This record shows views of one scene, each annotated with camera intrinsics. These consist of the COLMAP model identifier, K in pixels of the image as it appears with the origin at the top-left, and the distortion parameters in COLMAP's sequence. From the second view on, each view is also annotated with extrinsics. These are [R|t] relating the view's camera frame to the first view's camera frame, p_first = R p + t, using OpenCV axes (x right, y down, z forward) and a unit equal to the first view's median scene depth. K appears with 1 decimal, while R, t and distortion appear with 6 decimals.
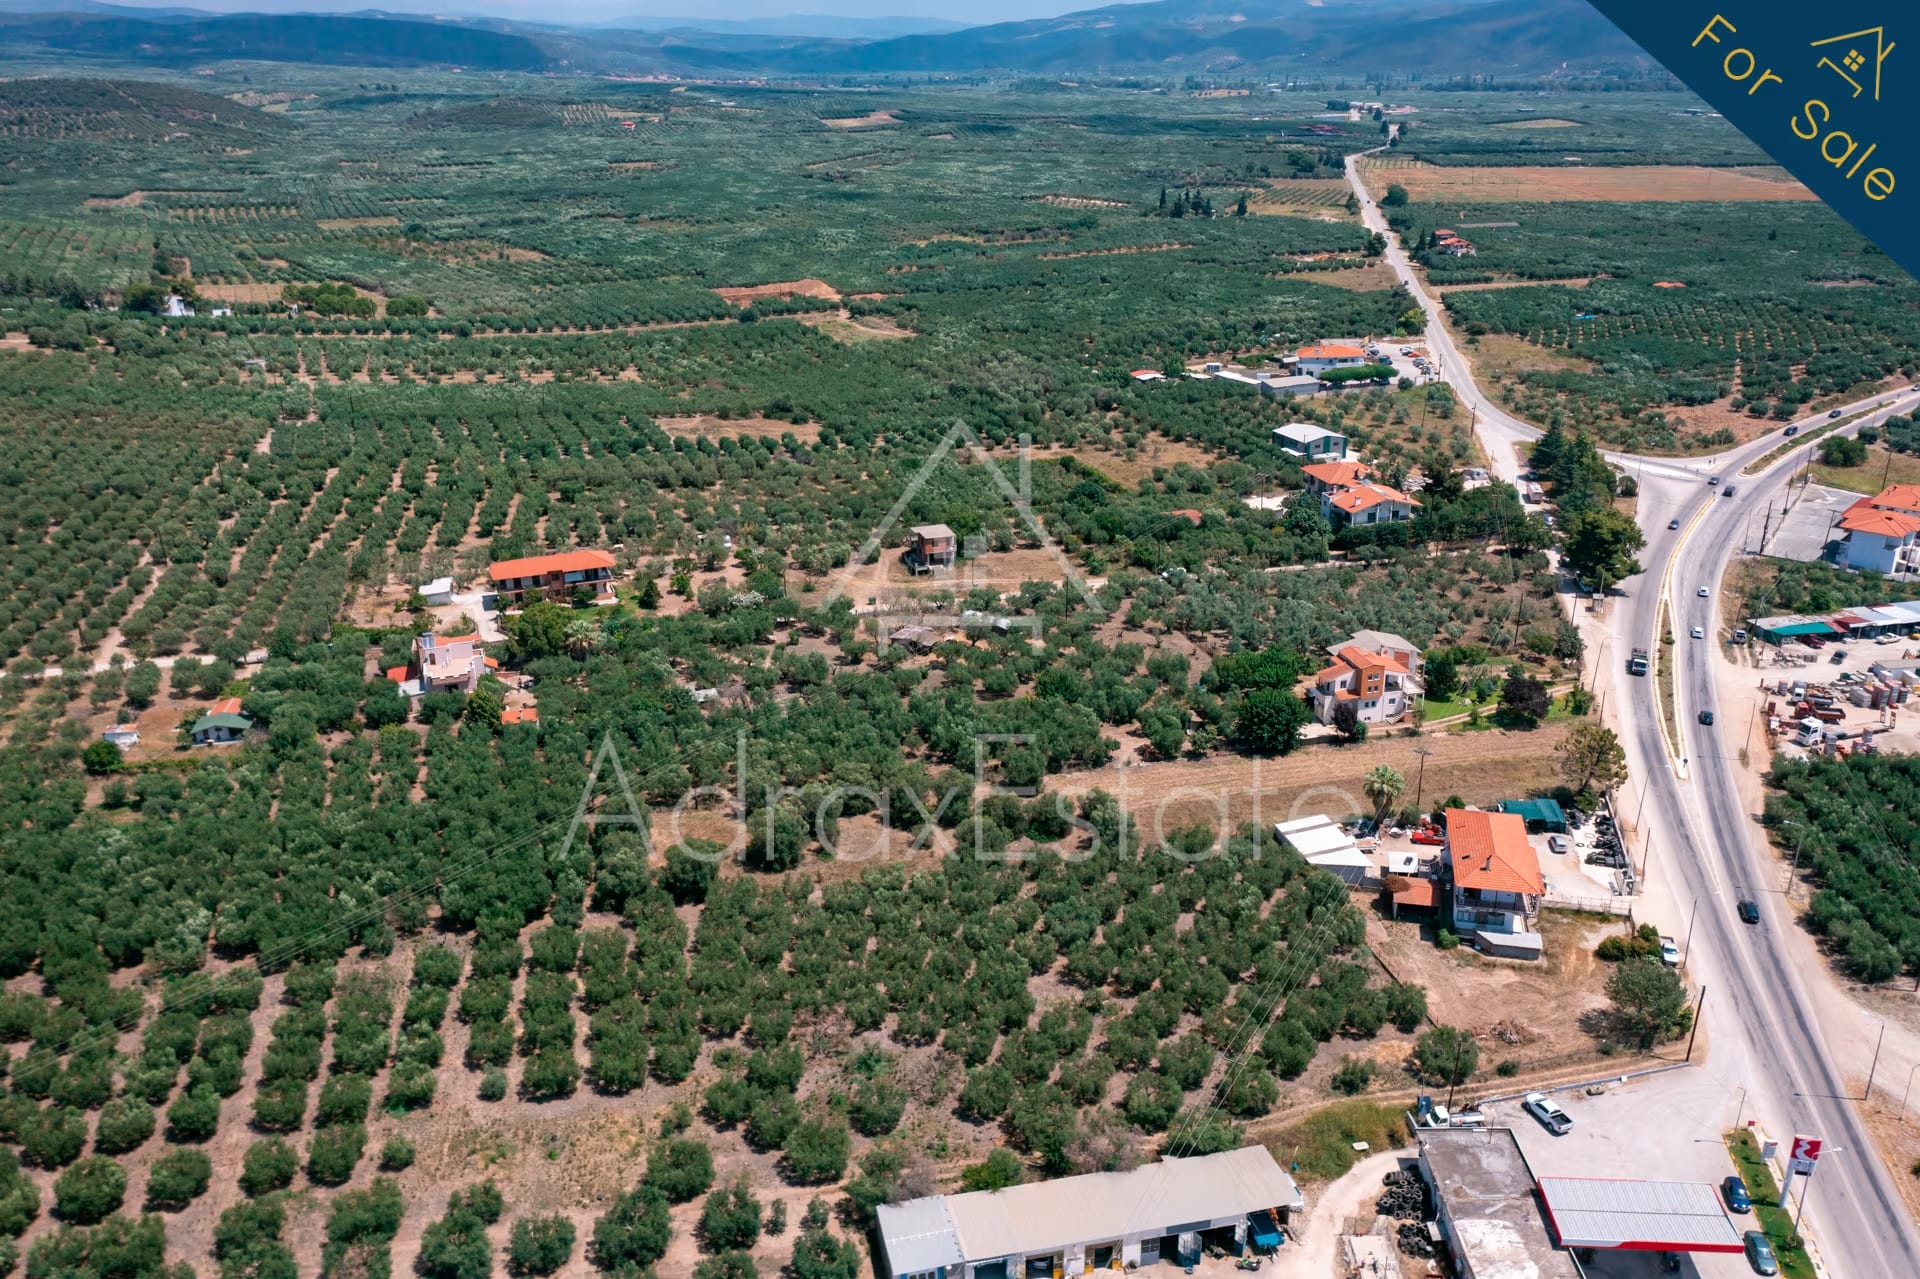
lens RADIAL K [[1506.7, 0, 958.7], [0, 1506.7, 639.8], [0, 0, 1]] dist [-0.009136, 0.000959]
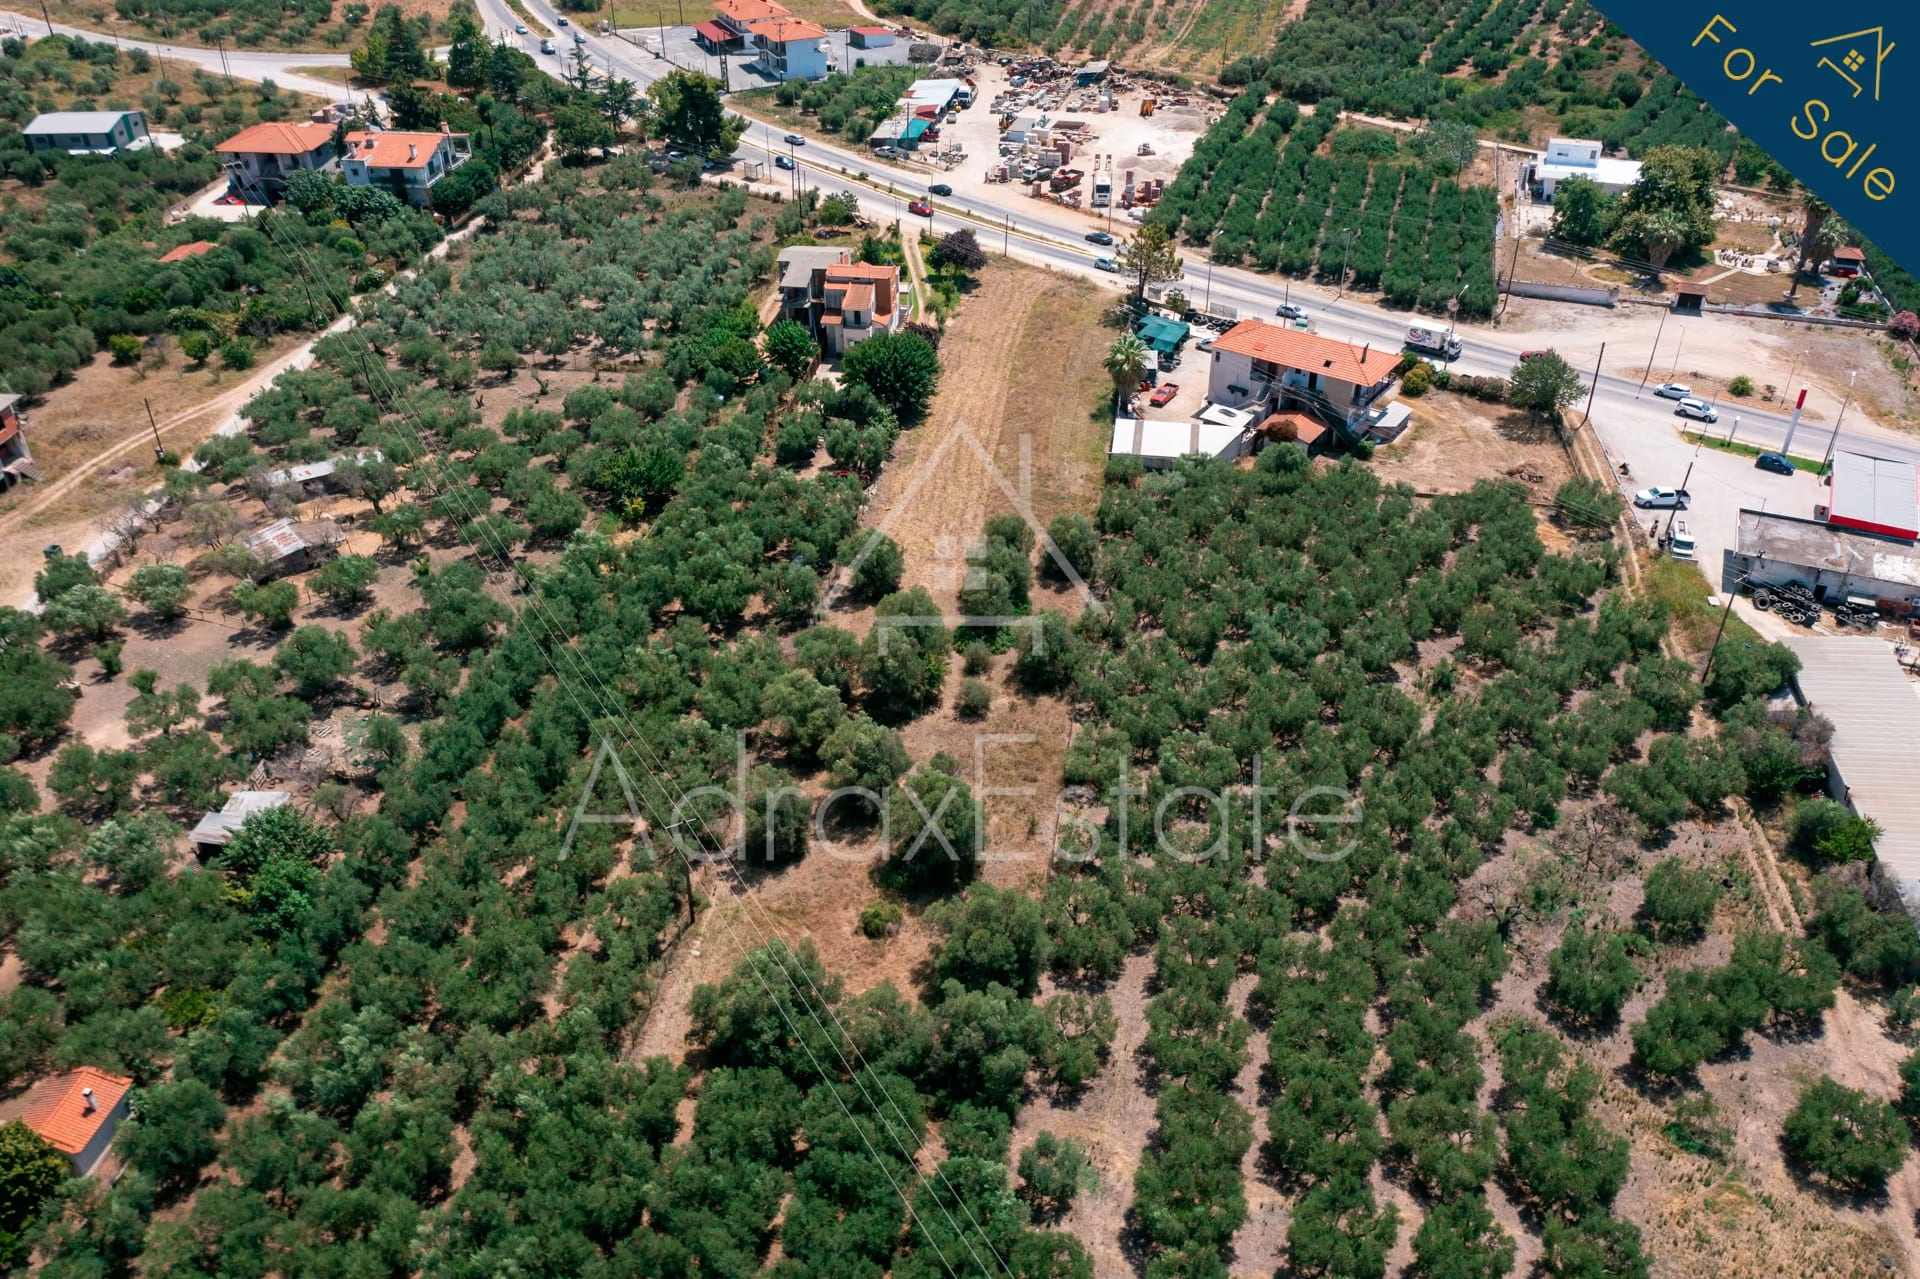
lens RADIAL K [[1506.7, 0, 963.1], [0, 1506.7, 632.9], [0, 0, 1]] dist [-0.009136, 0.000959]
pose [[0.383310, -0.508726, 0.770890, -0.417403], [0.342120, 0.853473, 0.393112, -0.117729], [-0.857920, 0.113053, 0.501190, 0.582510]]
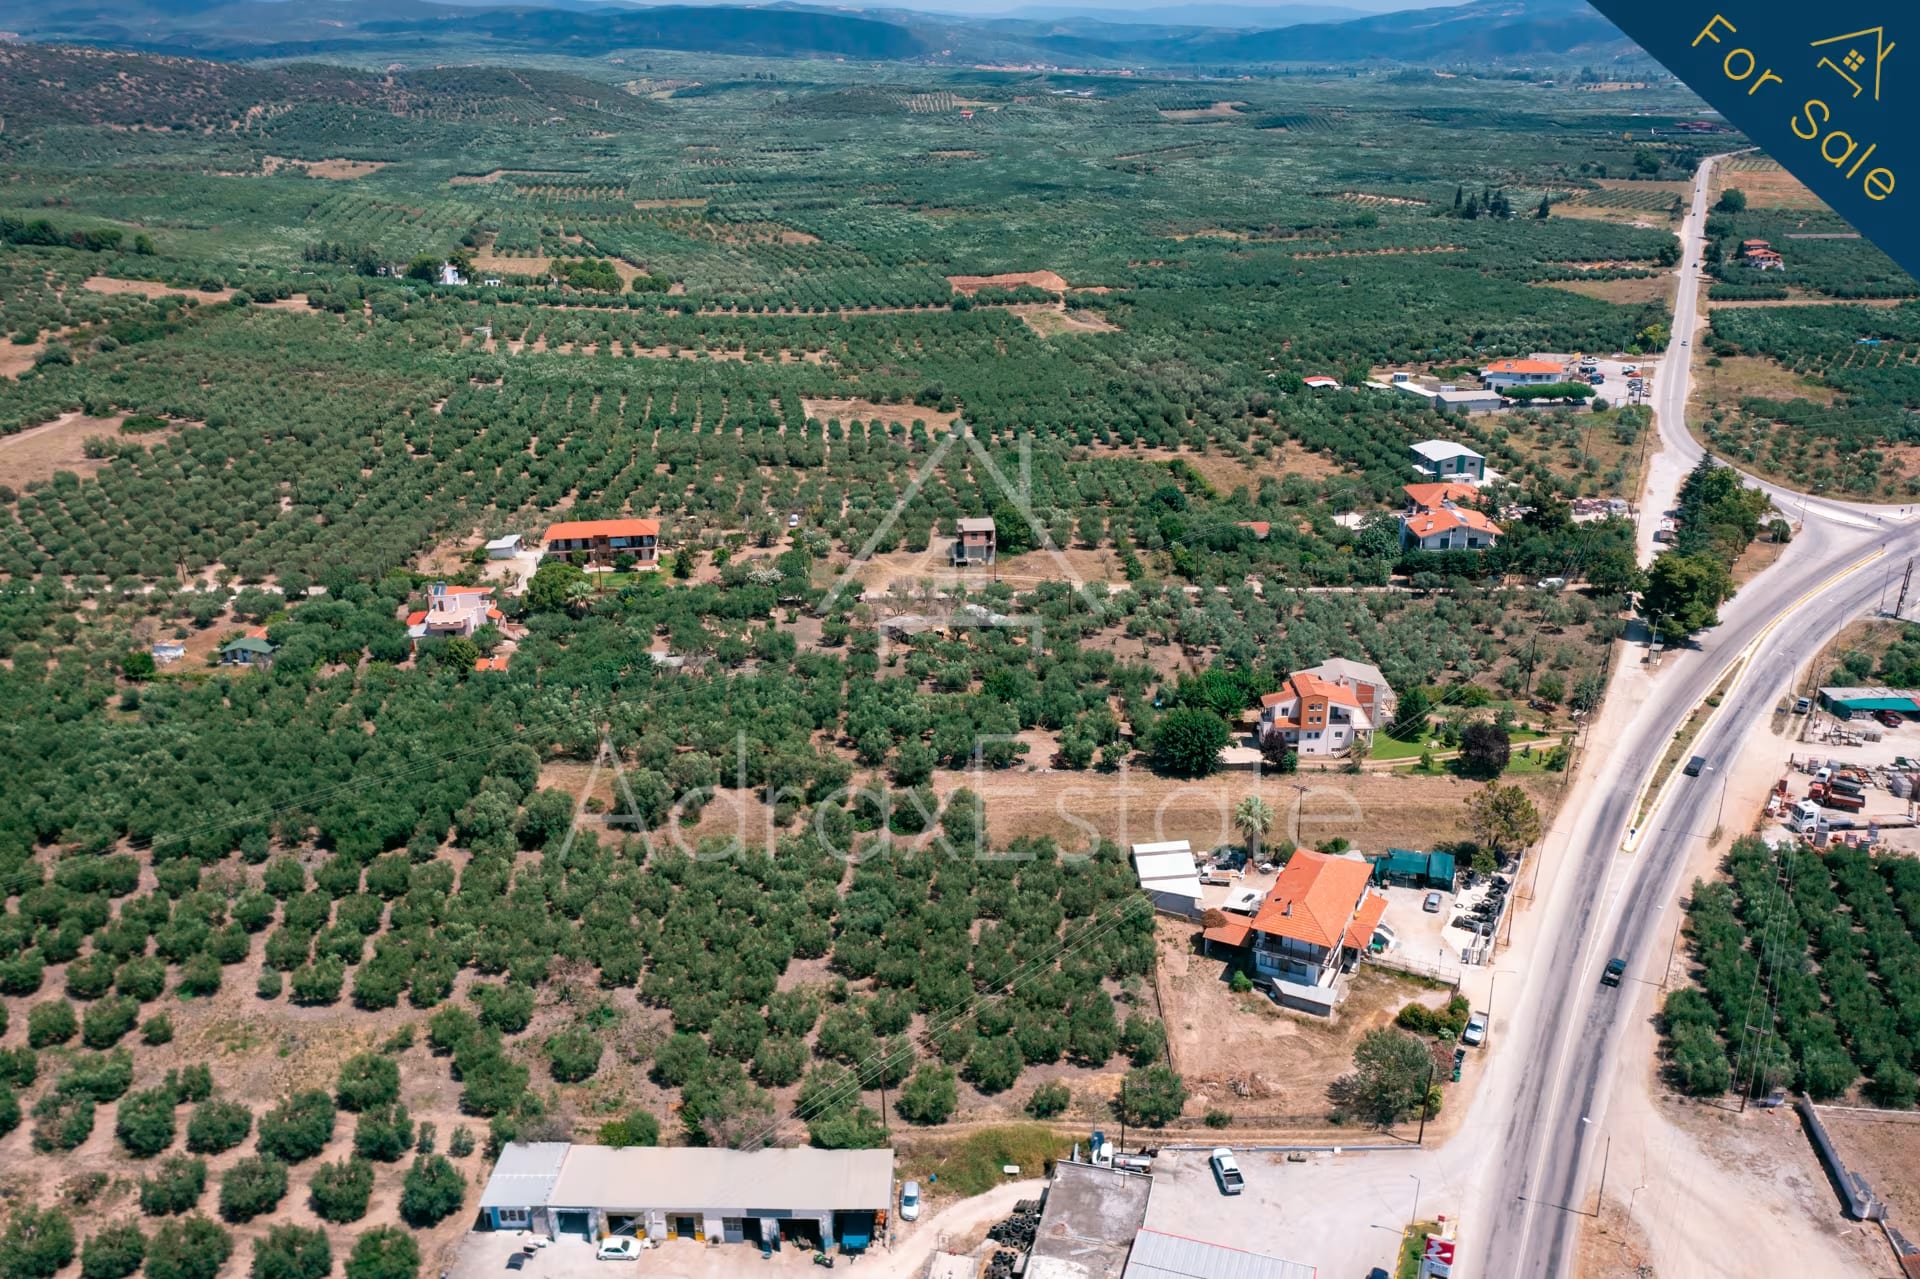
lens RADIAL K [[1506.7, 0, 957.2], [0, 1506.7, 638.5], [0, 0, 1]] dist [-0.009136, 0.000959]
pose [[0.969846, 0.088495, -0.227087, 0.265761], [-0.087284, 0.996065, 0.015391, -0.013302], [0.227555, 0.004894, 0.973753, 0.019960]]
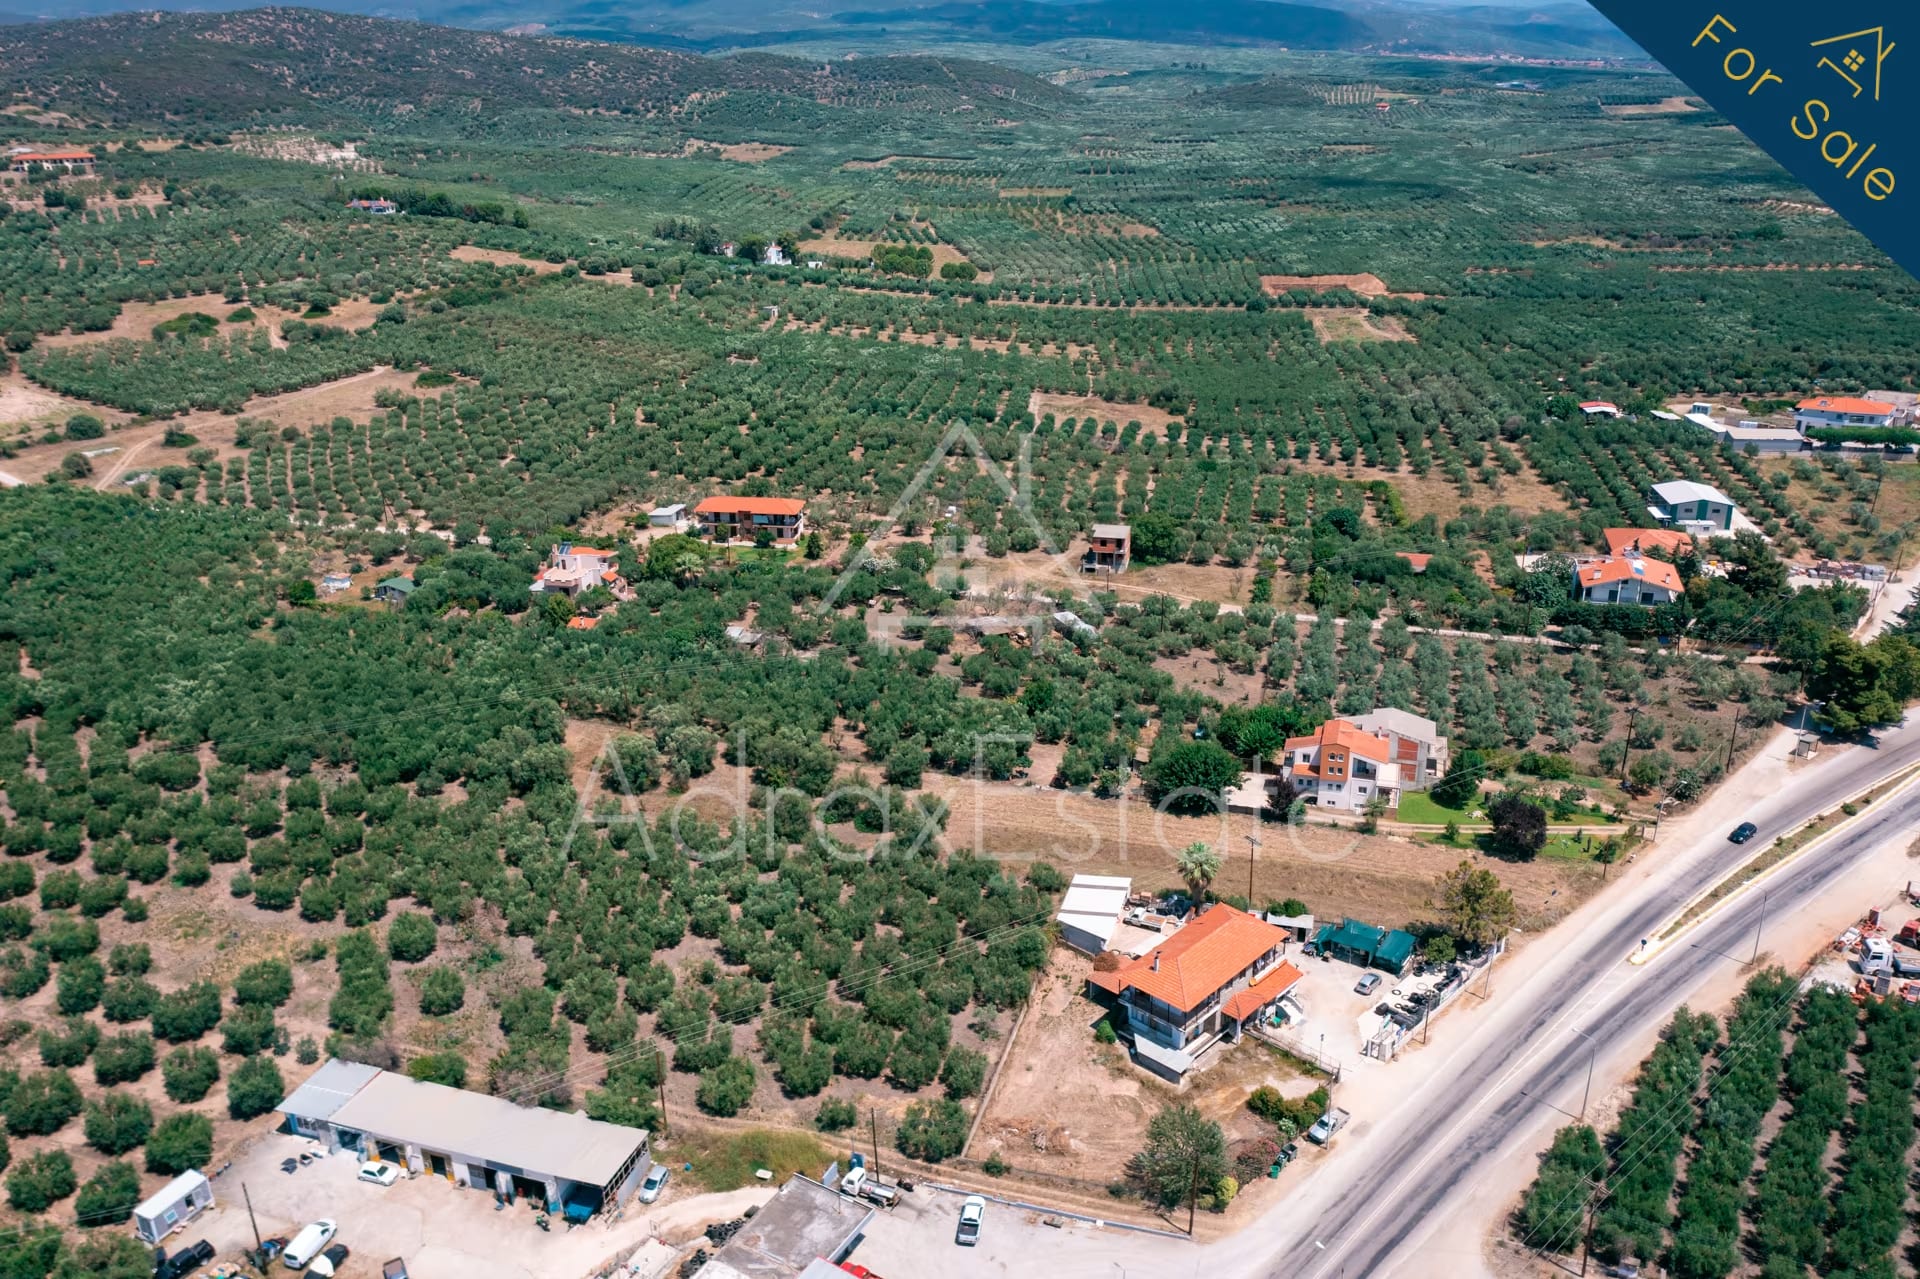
lens RADIAL K [[1506.7, 0, 957.8], [0, 1506.7, 631.2], [0, 0, 1]] dist [-0.009136, 0.000959]
pose [[0.861193, 0.183911, -0.473839, 0.485314], [-0.180251, 0.982159, 0.053604, -0.054824], [0.475244, 0.039246, 0.878978, 0.113248]]
